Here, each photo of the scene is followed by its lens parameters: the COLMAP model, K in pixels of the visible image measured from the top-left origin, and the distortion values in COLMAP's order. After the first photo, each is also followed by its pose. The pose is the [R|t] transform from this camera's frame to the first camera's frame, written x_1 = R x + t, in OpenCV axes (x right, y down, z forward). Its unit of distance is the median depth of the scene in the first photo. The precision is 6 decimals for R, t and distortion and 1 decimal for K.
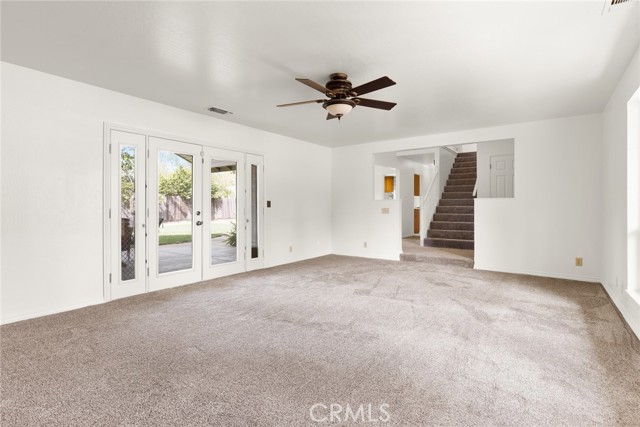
lens RADIAL K [[315.4, 0, 320.6], [0, 315.4, 209.8], [0, 0, 1]] dist [-0.000165, -0.000282]
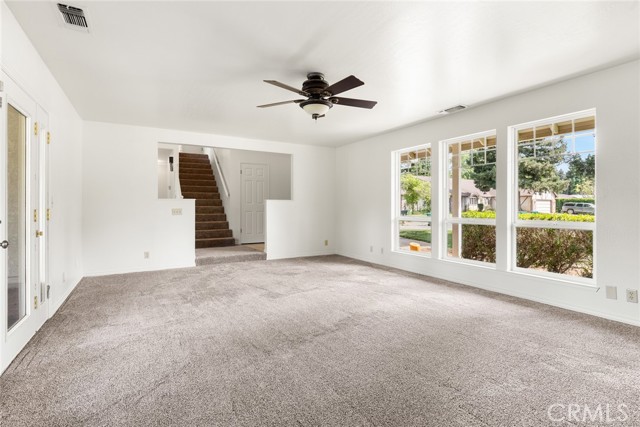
lens RADIAL K [[315.4, 0, 322.0], [0, 315.4, 209.5], [0, 0, 1]] dist [-0.000165, -0.000282]
pose [[0.402370, -0.006526, 0.915454, -0.819794], [0.009829, 0.999948, 0.002808, -0.002728], [-0.915424, 0.007868, 0.402413, 0.565050]]
